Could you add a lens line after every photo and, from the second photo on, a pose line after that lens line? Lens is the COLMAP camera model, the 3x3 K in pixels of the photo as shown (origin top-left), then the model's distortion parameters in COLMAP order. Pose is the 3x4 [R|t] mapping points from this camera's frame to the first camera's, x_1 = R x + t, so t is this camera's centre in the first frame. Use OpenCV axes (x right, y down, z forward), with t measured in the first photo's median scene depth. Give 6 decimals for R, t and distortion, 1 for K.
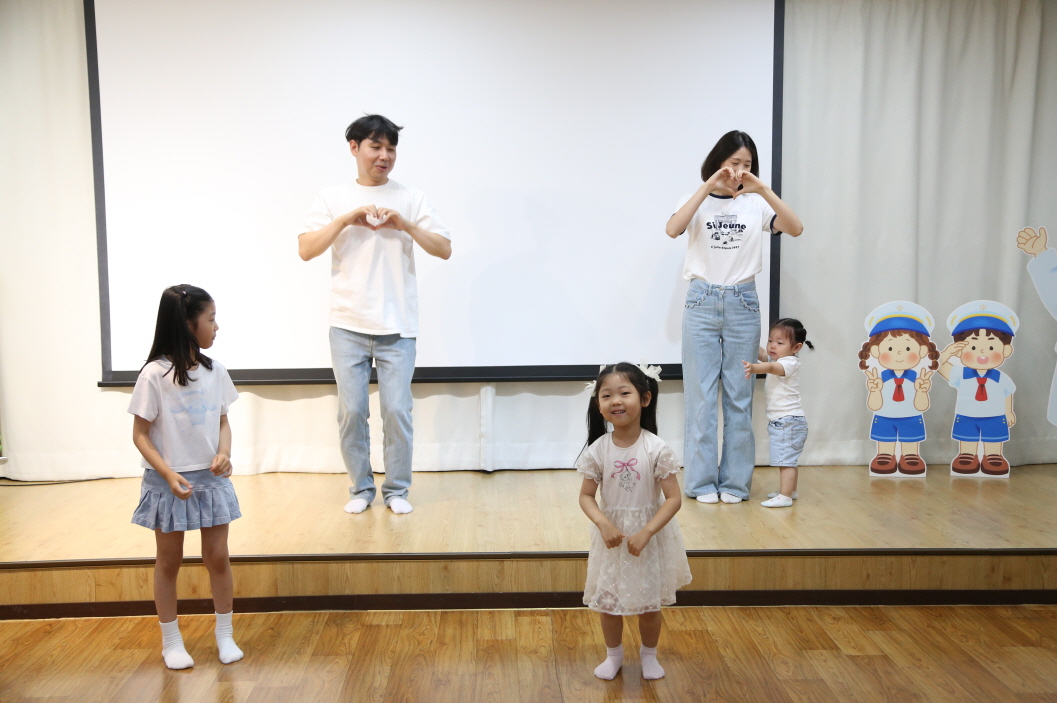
lens RADIAL K [[1279.1, 0, 528.5], [0, 1279.1, 351.5], [0, 0, 1]] dist [0.091676, 0.060266]
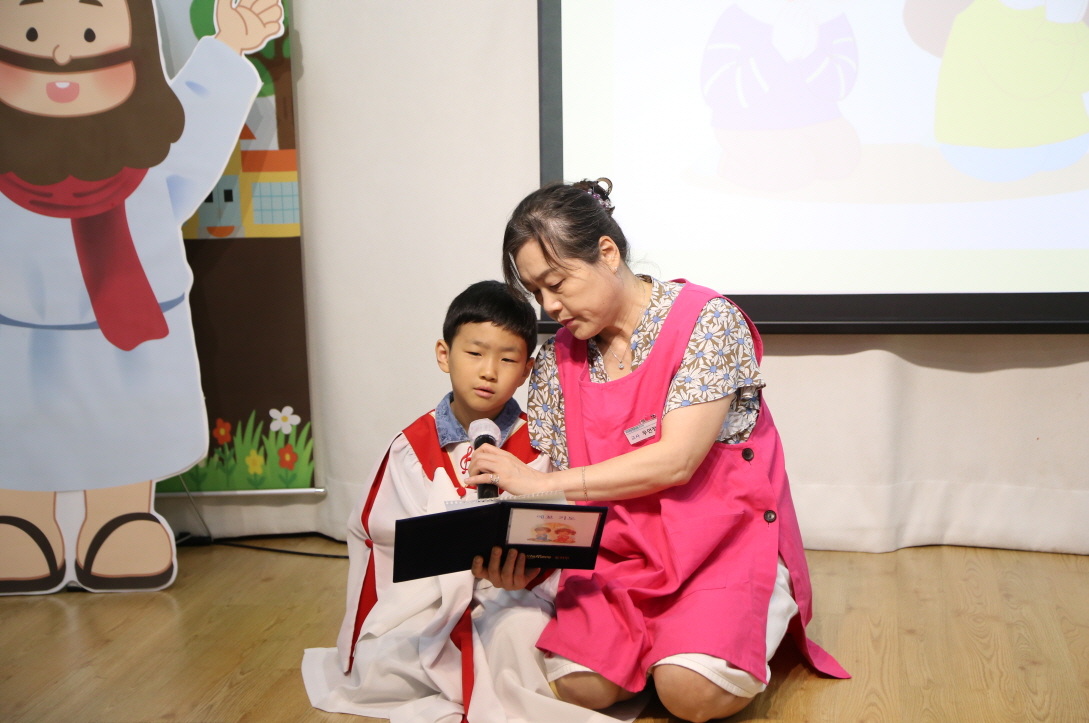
lens RADIAL K [[2148.5, 0, 549.2], [0, 2148.5, 346.7], [0, 0, 1]] dist [0.281416, 0.114884]
pose [[0.982838, 0.017323, -0.183654, -0.249472], [-0.006610, 0.998249, 0.058784, -0.011466], [0.184350, -0.056561, 0.981232, 0.393214]]
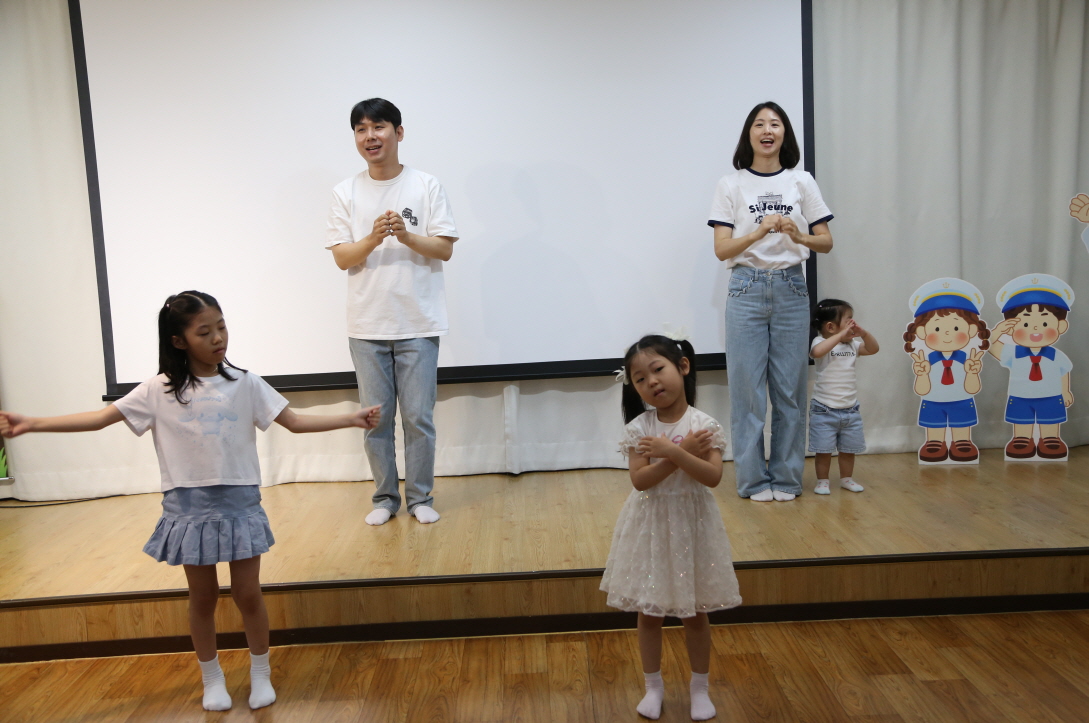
lens RADIAL K [[1195.4, 0, 542.2], [0, 1195.4, 359.9], [0, 0, 1]] dist [0.049865, 0.057217]
pose [[0.999183, -0.037836, -0.014206, 0.005666], [0.038086, 0.999117, 0.017762, -0.007660], [0.013522, -0.018289, 0.999741, 0.146281]]
